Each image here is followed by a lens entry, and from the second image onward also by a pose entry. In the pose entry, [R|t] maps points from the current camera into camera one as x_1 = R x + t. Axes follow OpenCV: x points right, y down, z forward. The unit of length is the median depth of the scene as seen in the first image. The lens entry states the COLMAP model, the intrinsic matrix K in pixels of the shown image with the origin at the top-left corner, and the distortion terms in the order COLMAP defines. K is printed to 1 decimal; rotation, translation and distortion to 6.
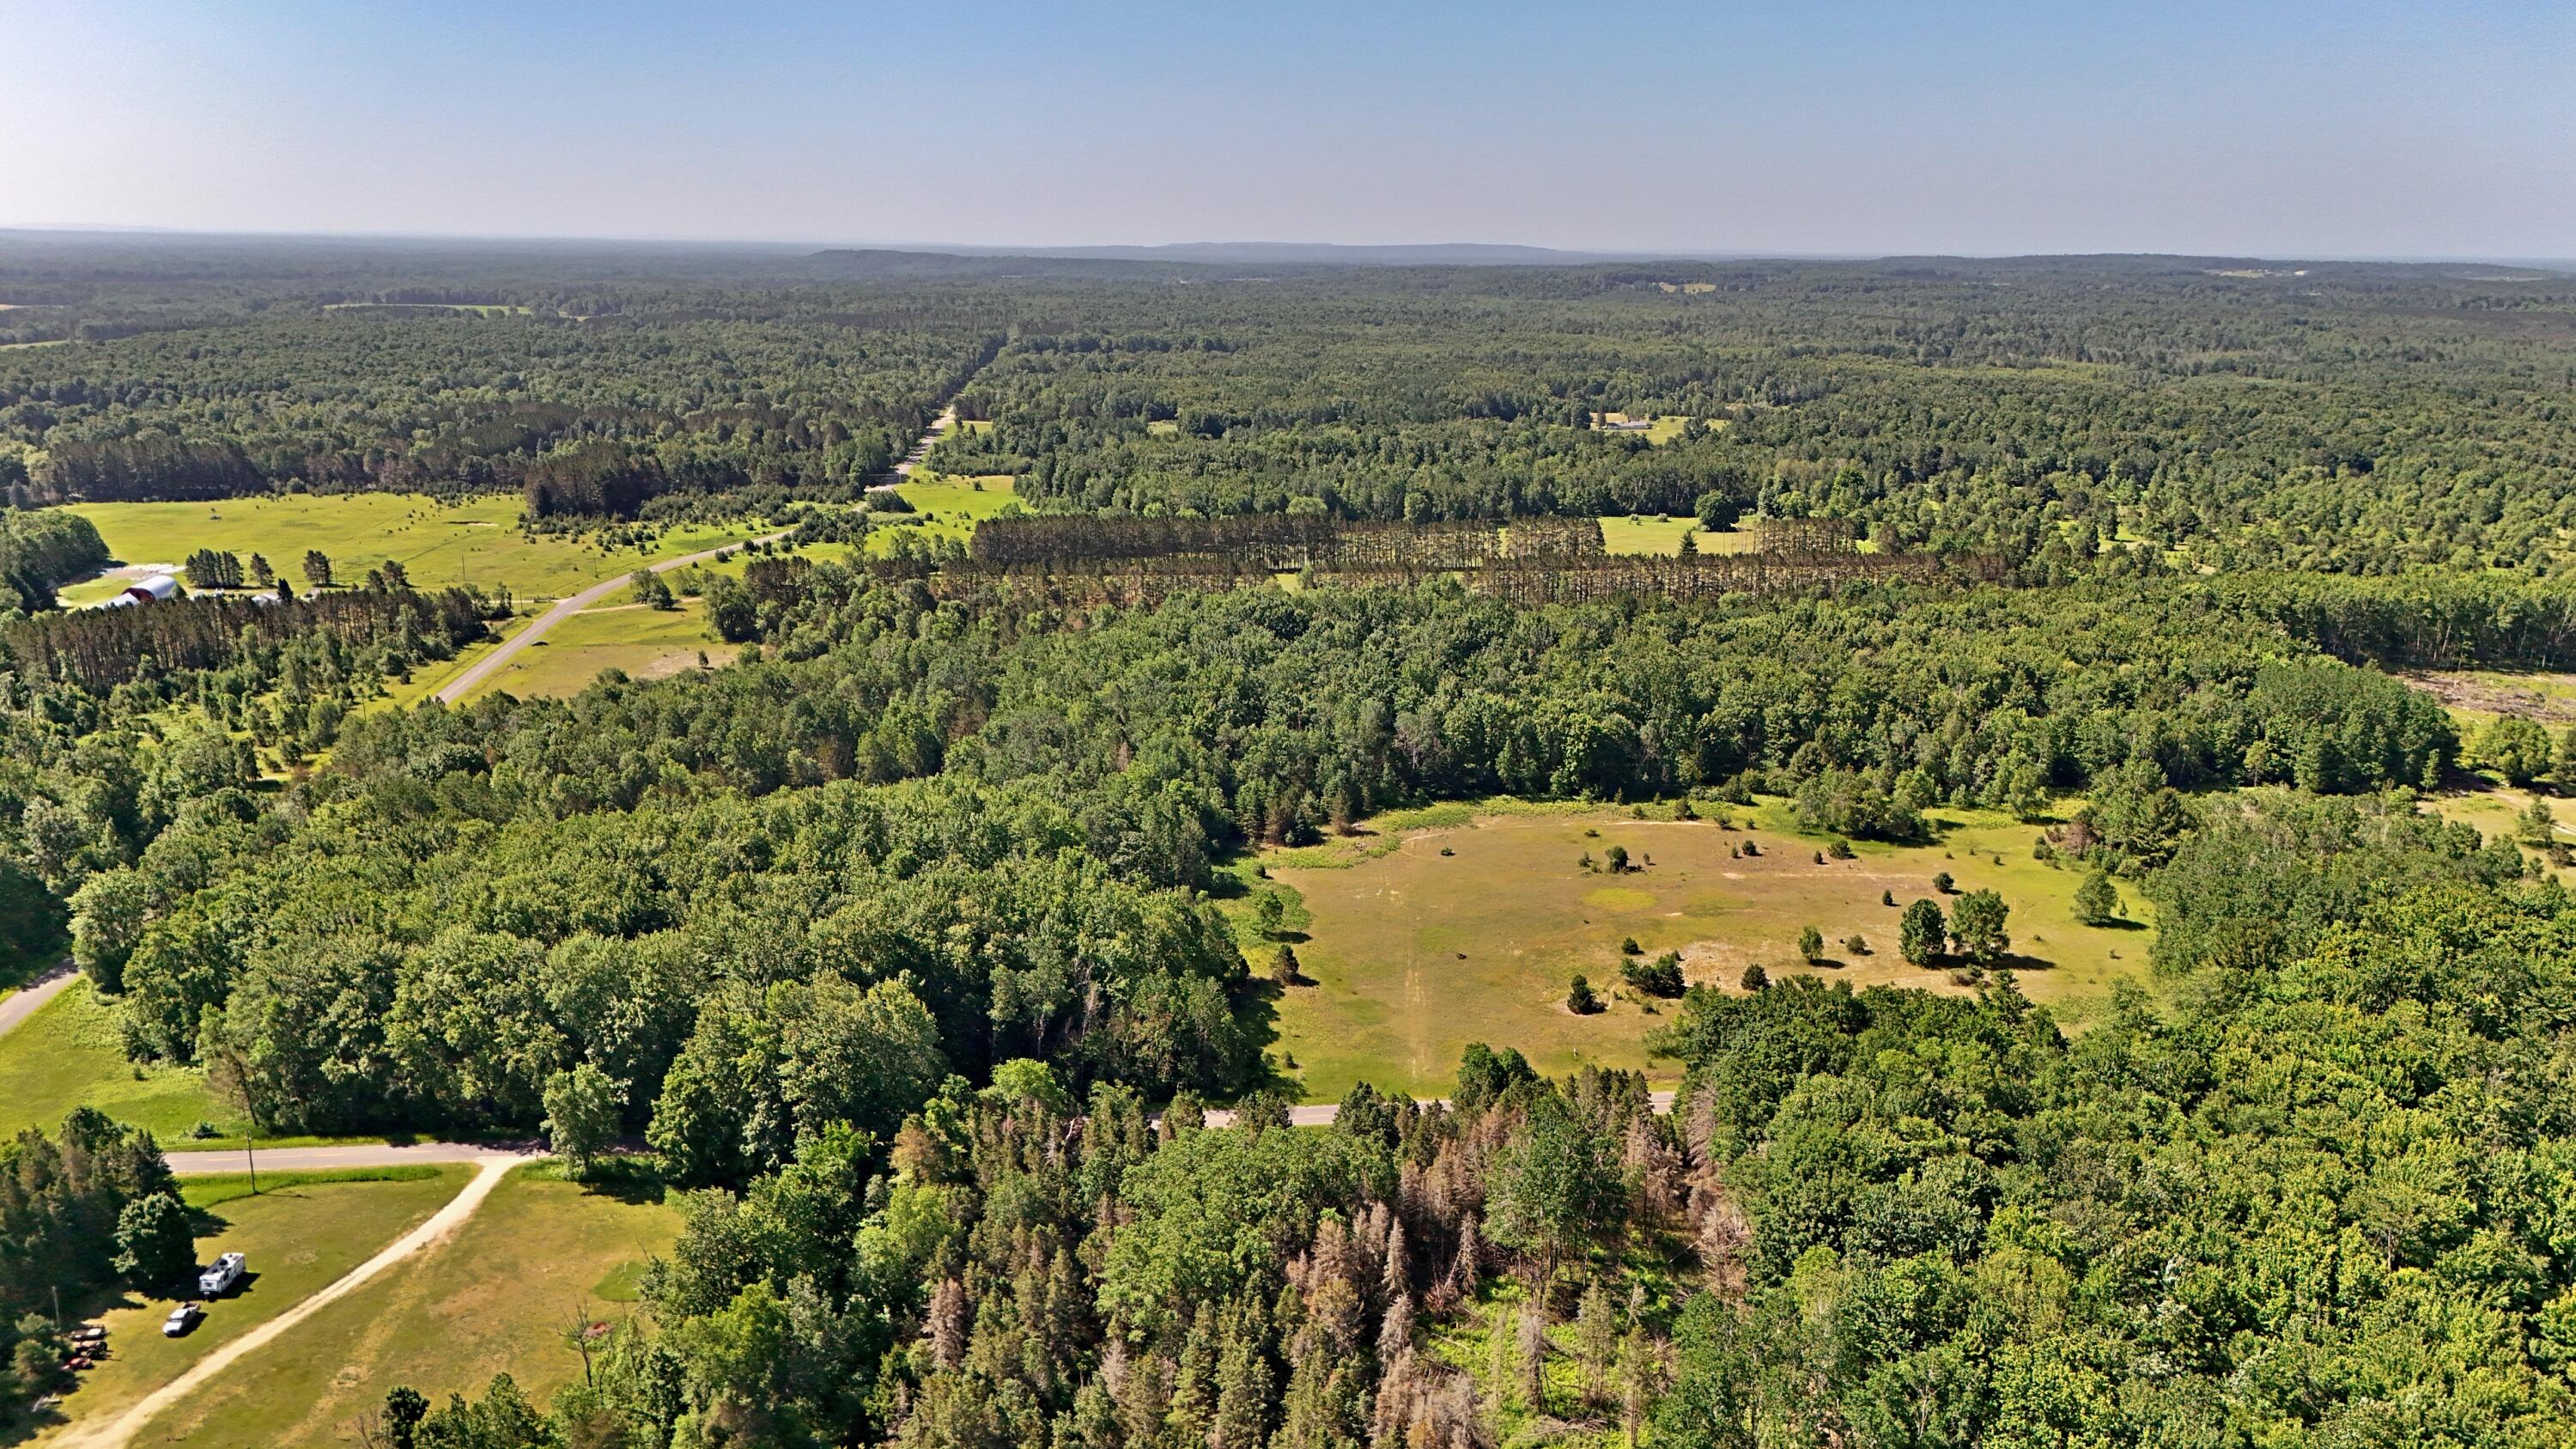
lens RADIAL K [[1908.2, 0, 1288.0], [0, 1908.2, 724.5], [0, 0, 1]] dist [0.079223, -0.095913]
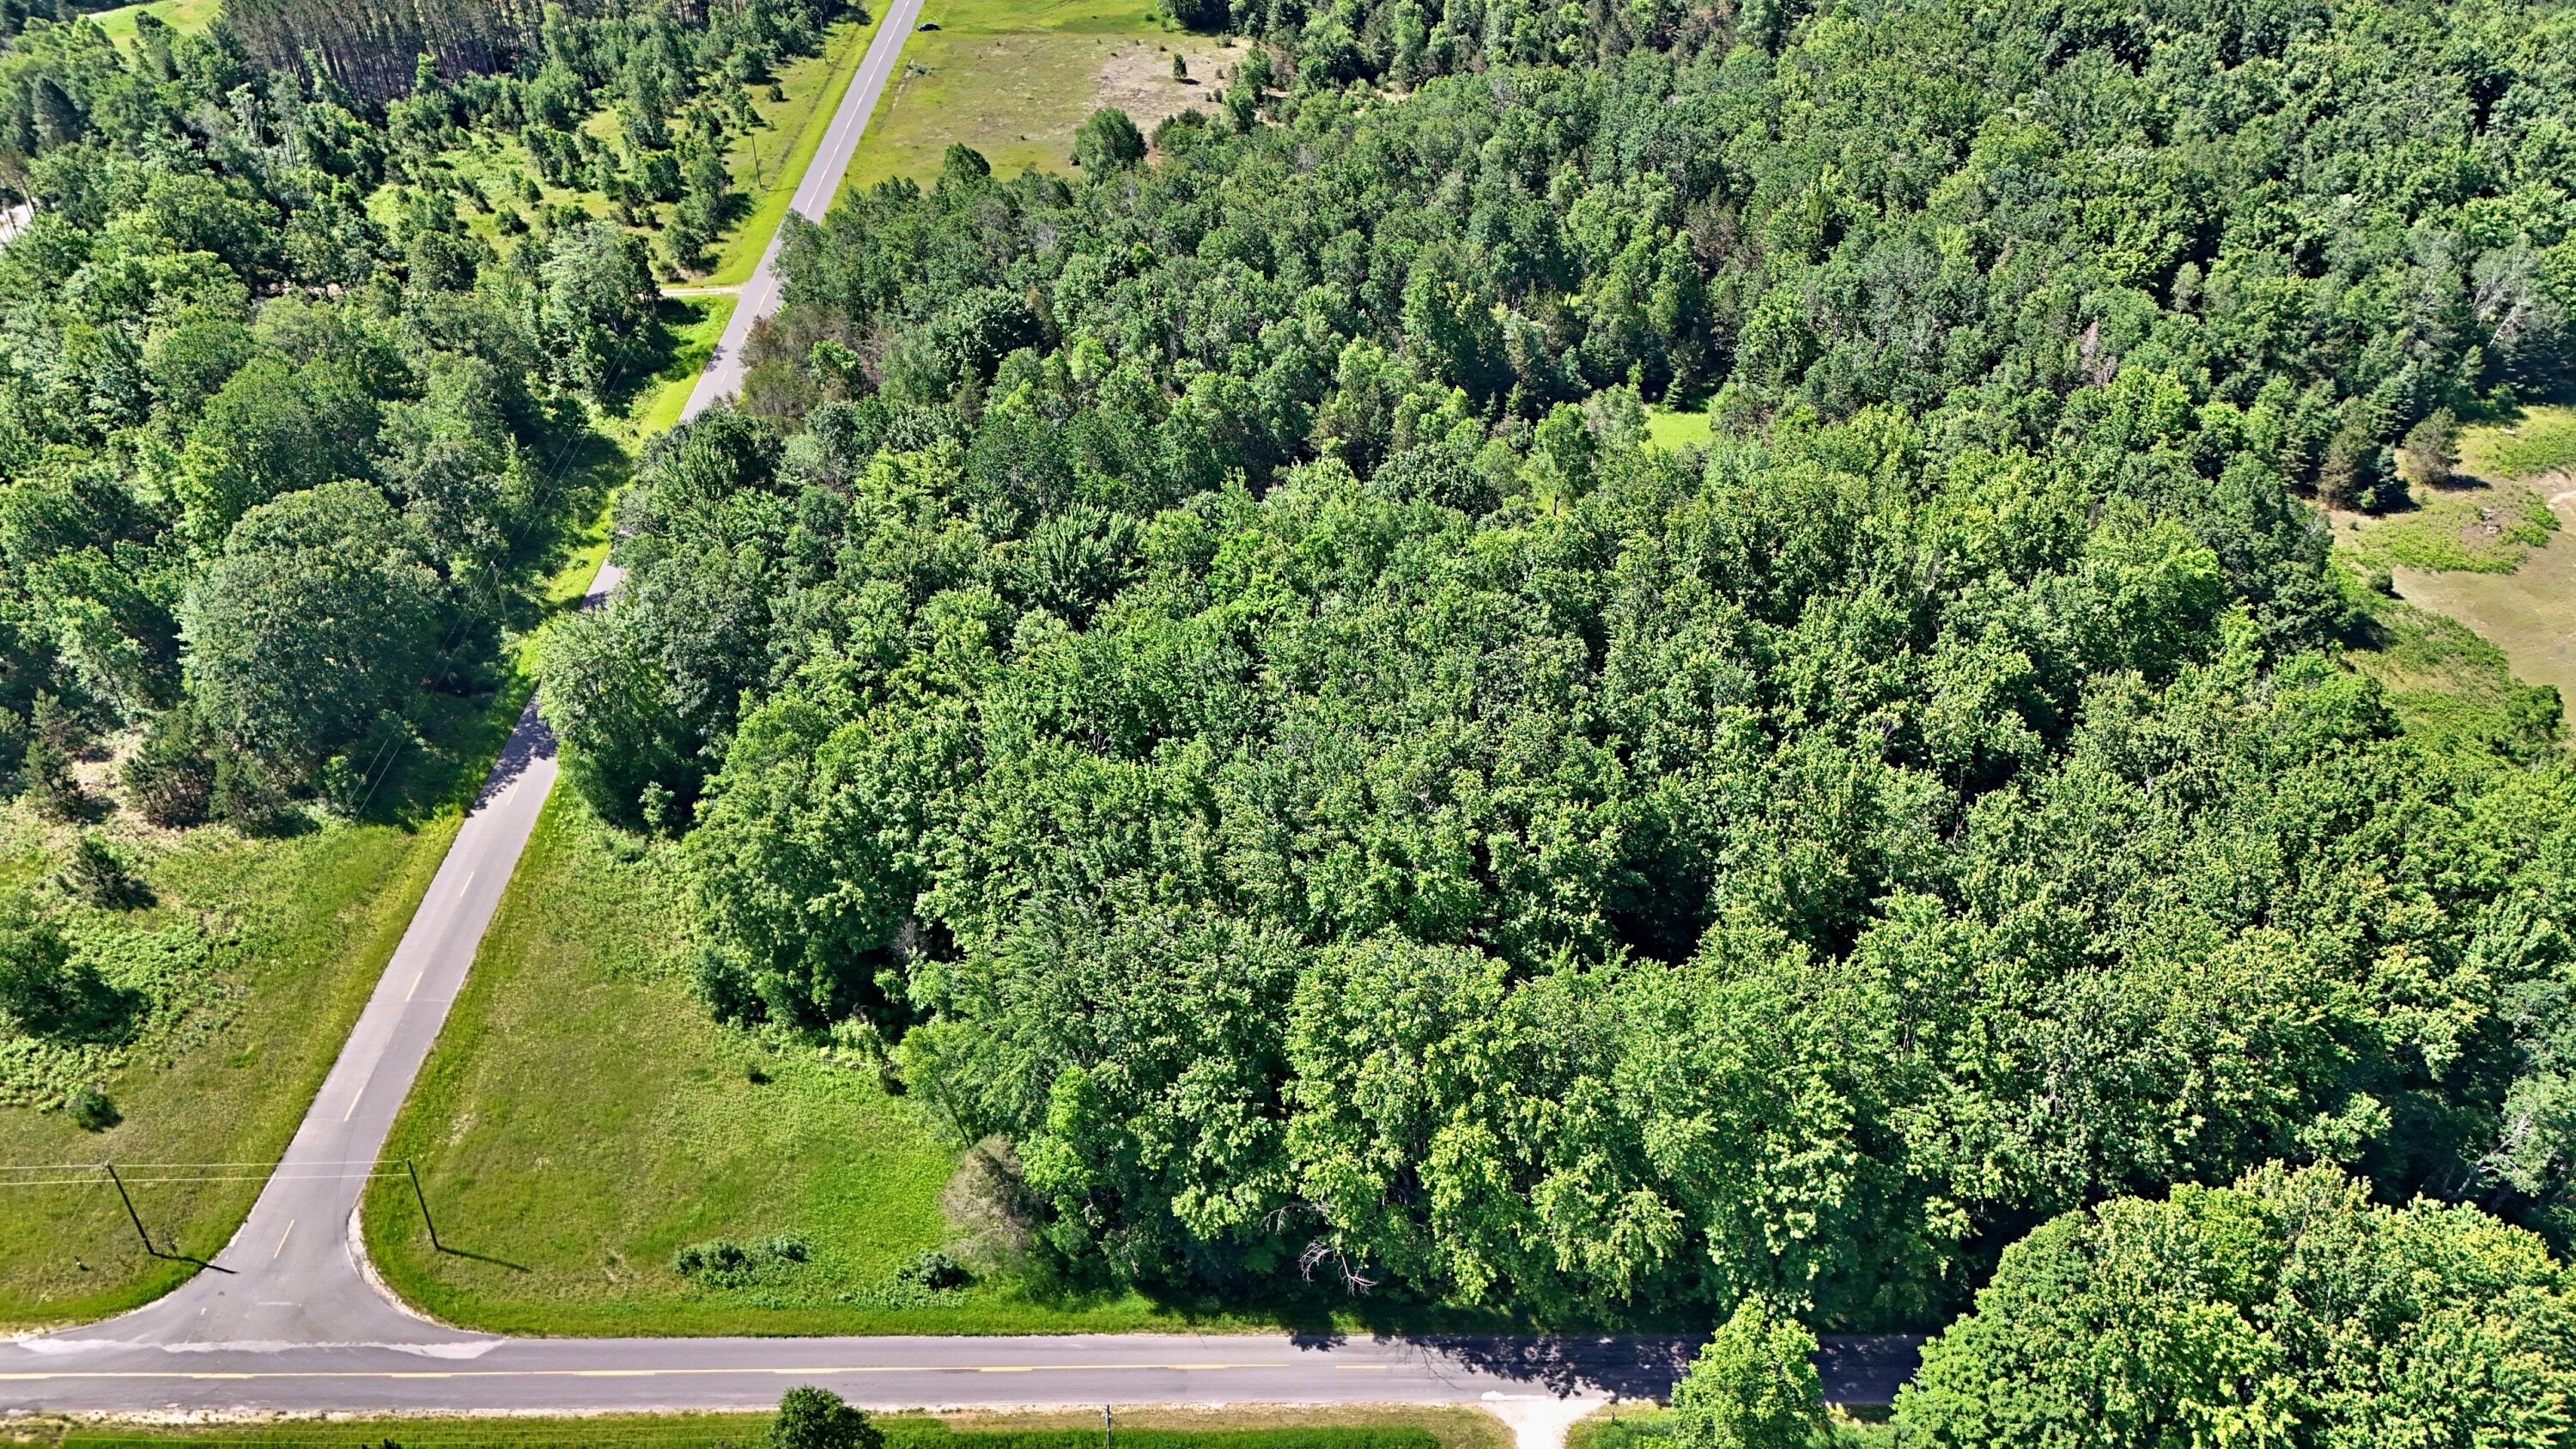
lens RADIAL K [[1908.2, 0, 1288.0], [0, 1908.2, 724.5], [0, 0, 1]] dist [0.079223, -0.095913]
pose [[0.996922, 0.046055, -0.063453, -0.295361], [-0.020809, 0.935694, 0.352200, -0.081601], [0.075593, -0.349795, 0.933771, 0.381961]]
